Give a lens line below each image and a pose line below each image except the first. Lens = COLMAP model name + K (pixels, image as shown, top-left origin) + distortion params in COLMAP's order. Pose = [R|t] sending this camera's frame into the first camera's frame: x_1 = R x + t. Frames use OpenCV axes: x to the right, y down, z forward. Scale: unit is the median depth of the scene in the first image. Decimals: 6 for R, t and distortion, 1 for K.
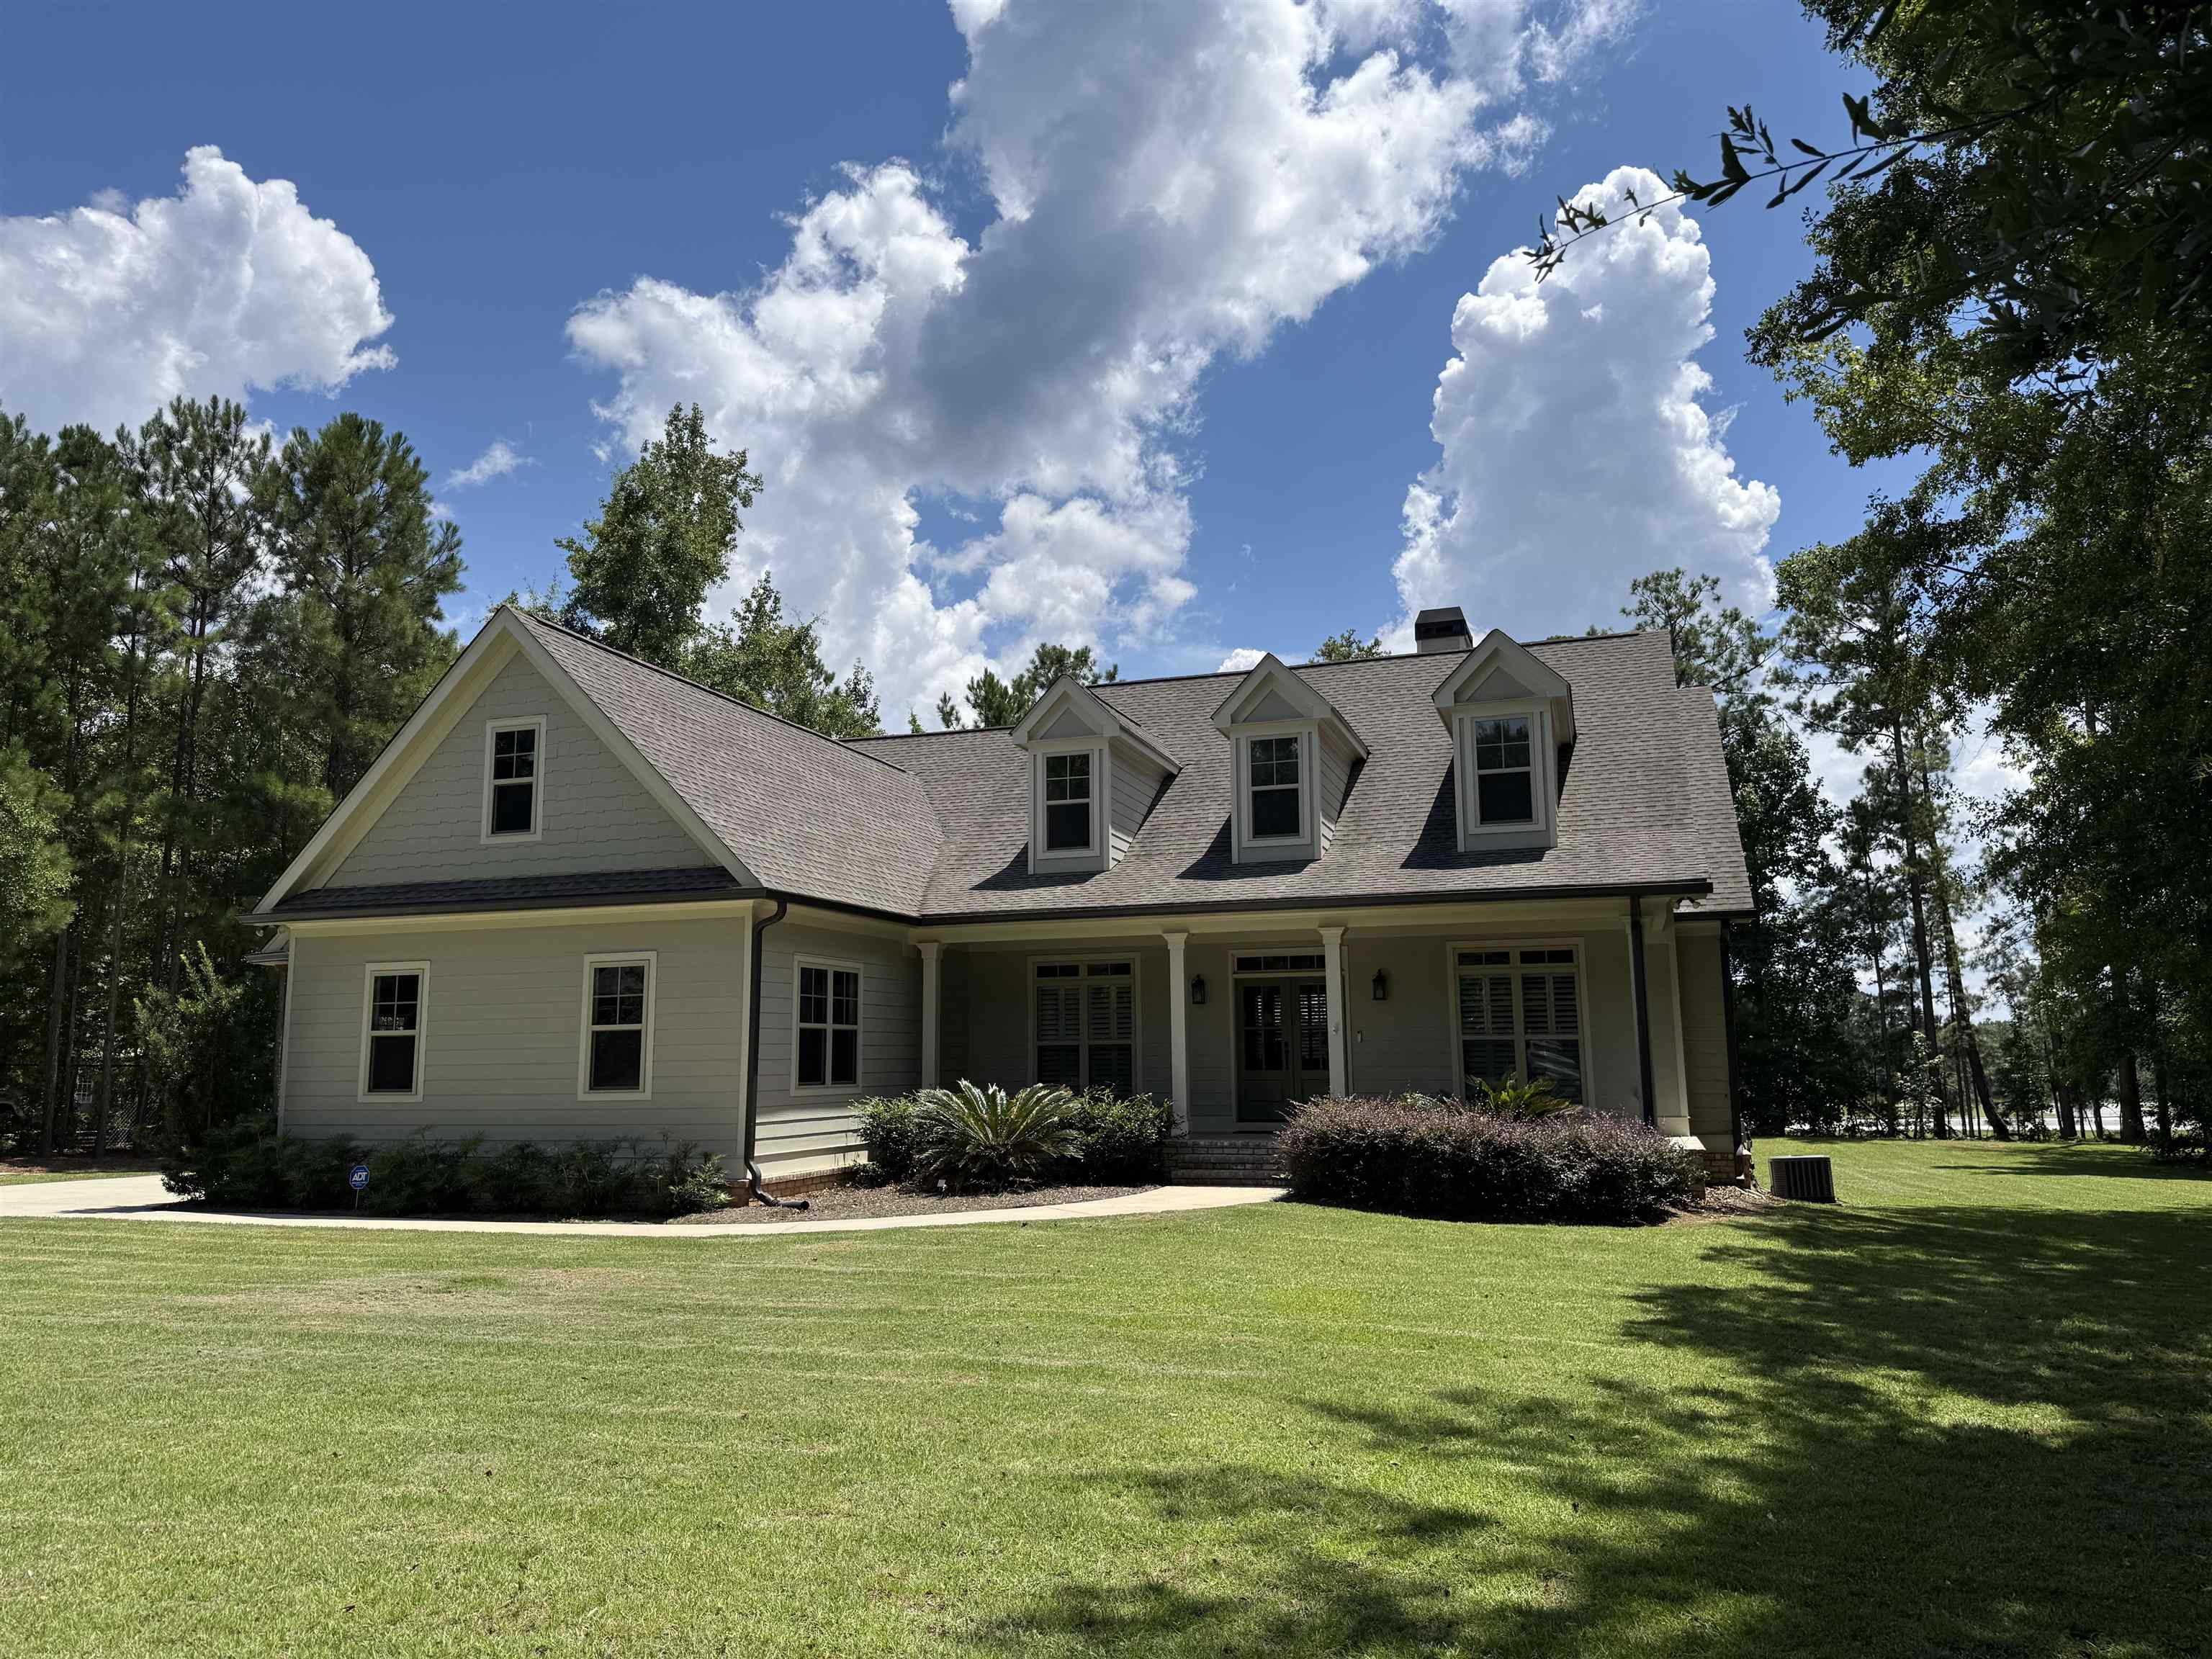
lens RADIAL K [[1532.5, 0, 1089.0], [0, 1532.5, 835.4], [0, 0, 1]] dist [0.070351, -0.012689]
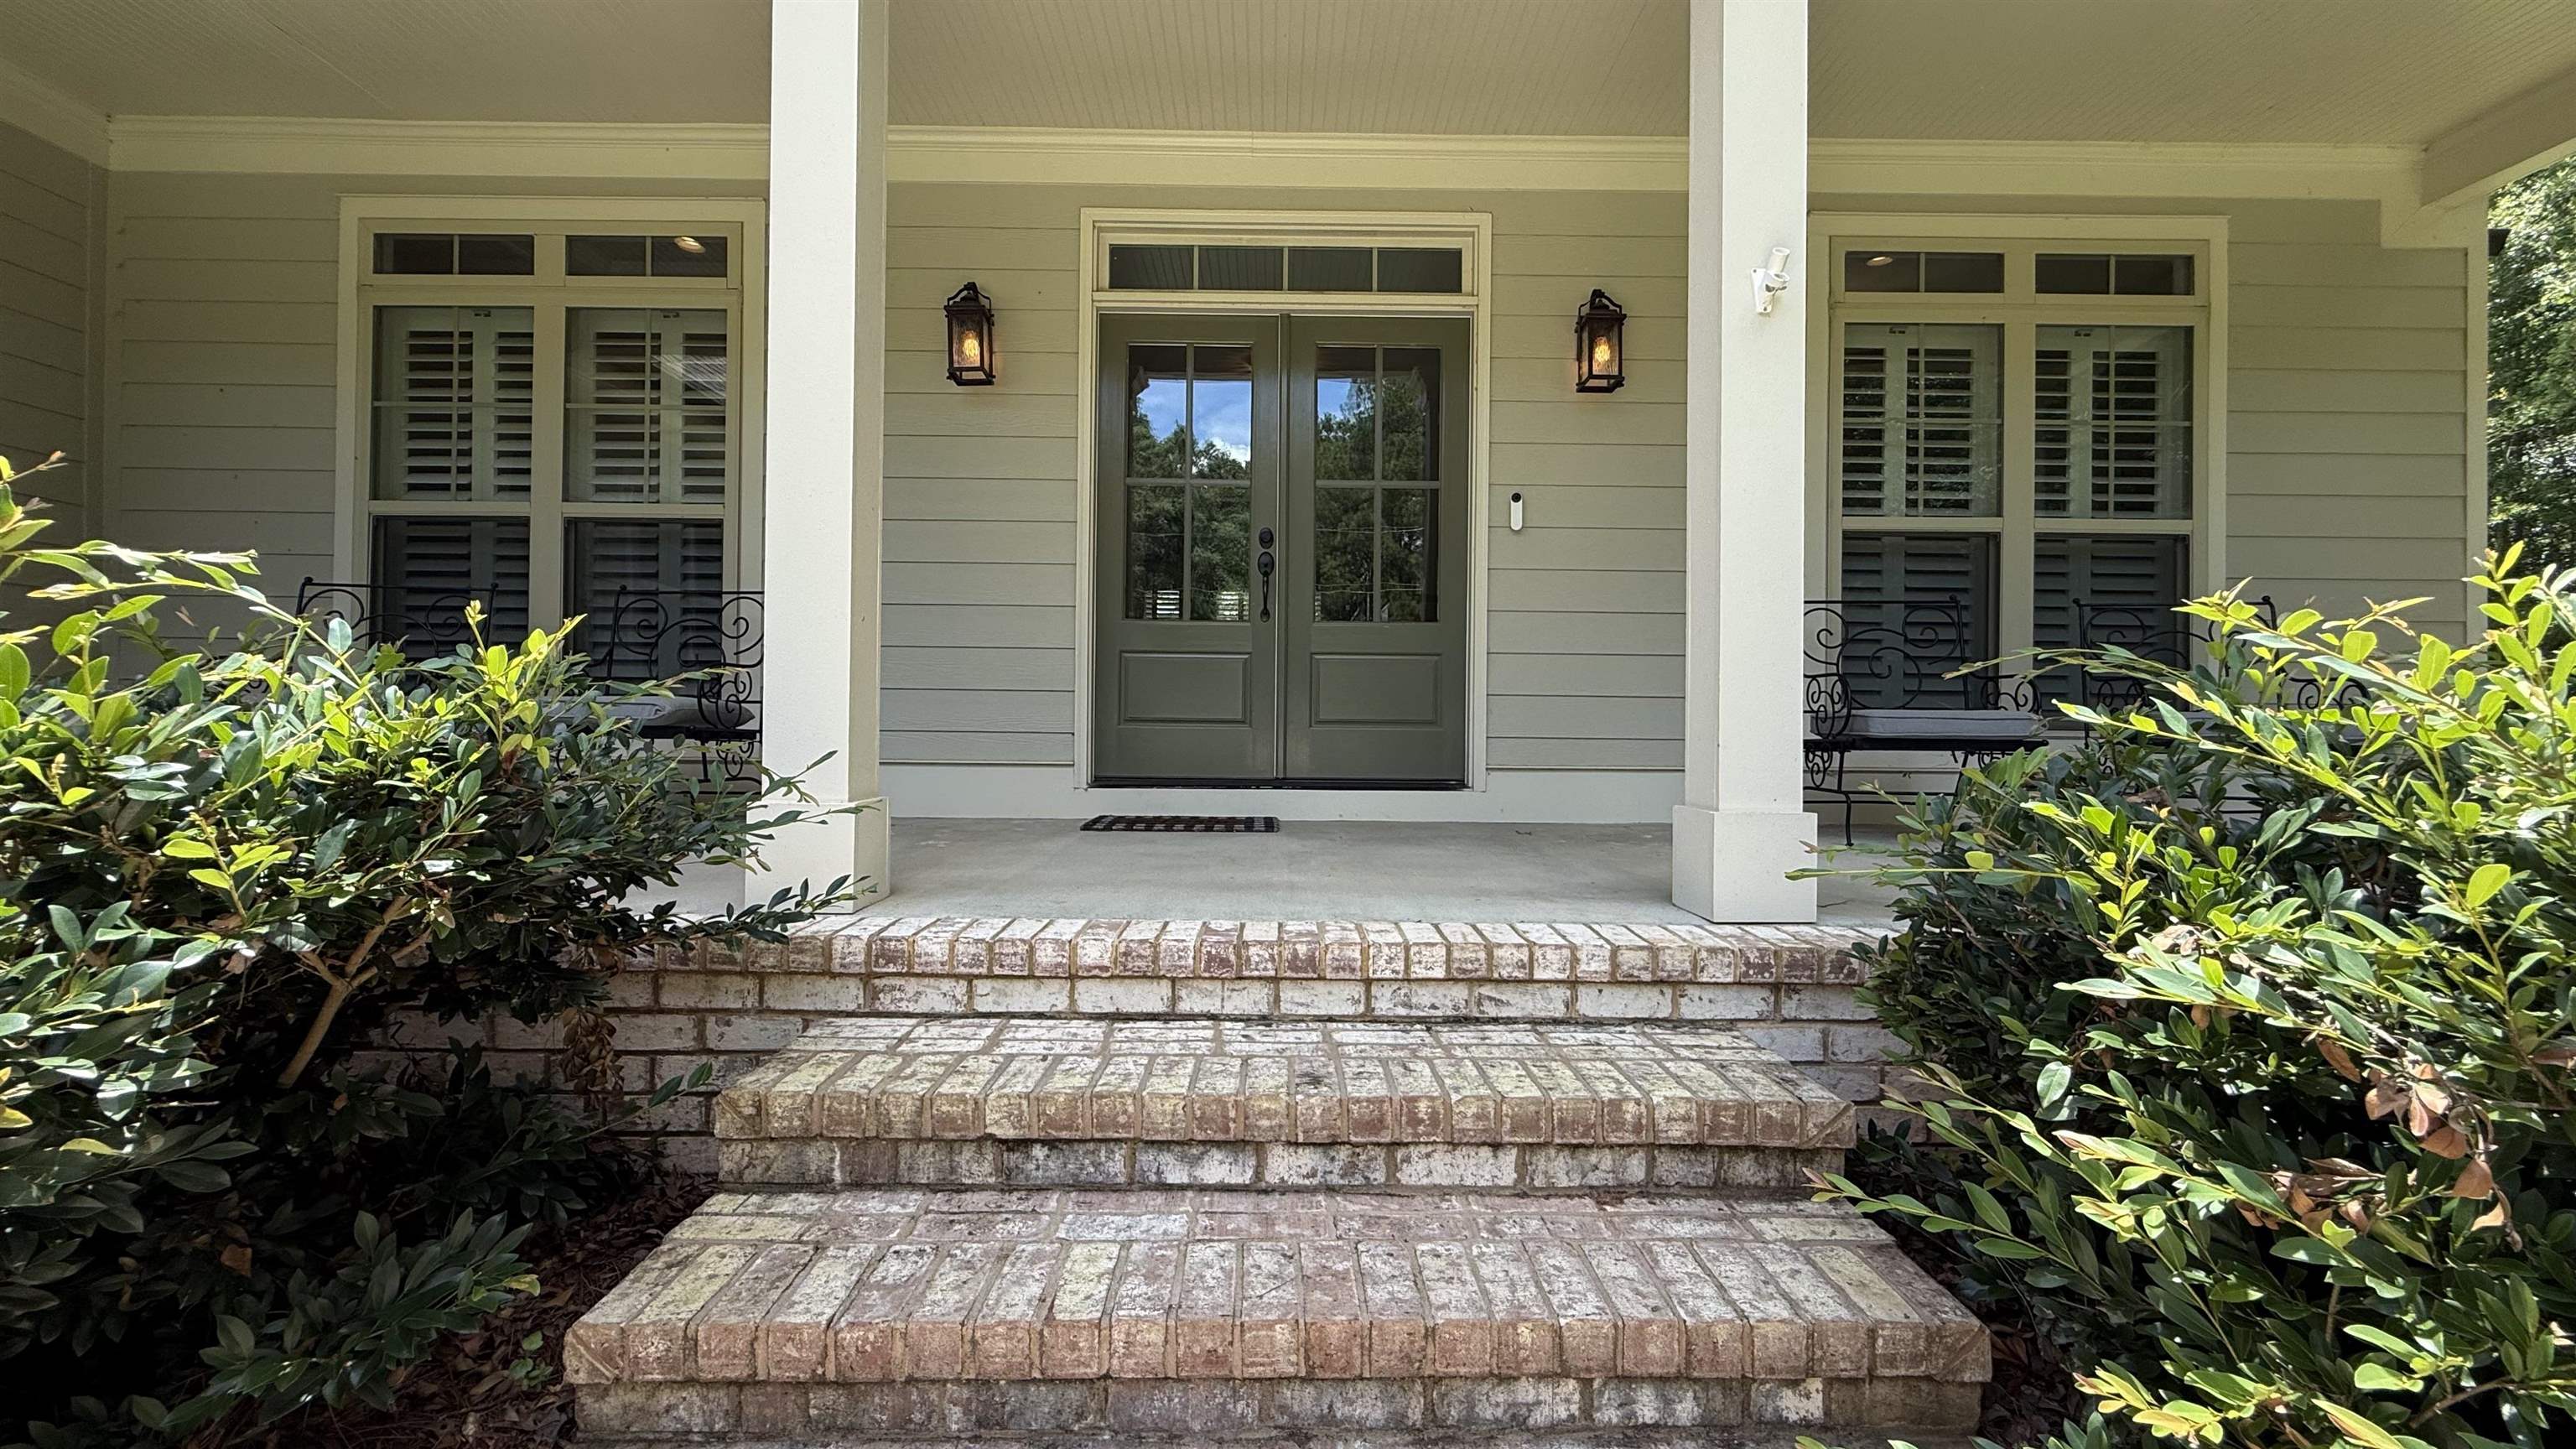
lens RADIAL K [[1043.6, 0, 1277.4], [0, 1043.6, 726.9], [0, 0, 1]] dist [-0.001685, -0.000769]
pose [[0.946024, 0.018959, 0.323542, 0.065384], [-0.065863, 0.988703, 0.134644, 0.146943], [-0.317335, -0.148686, 0.936585, 0.810774]]
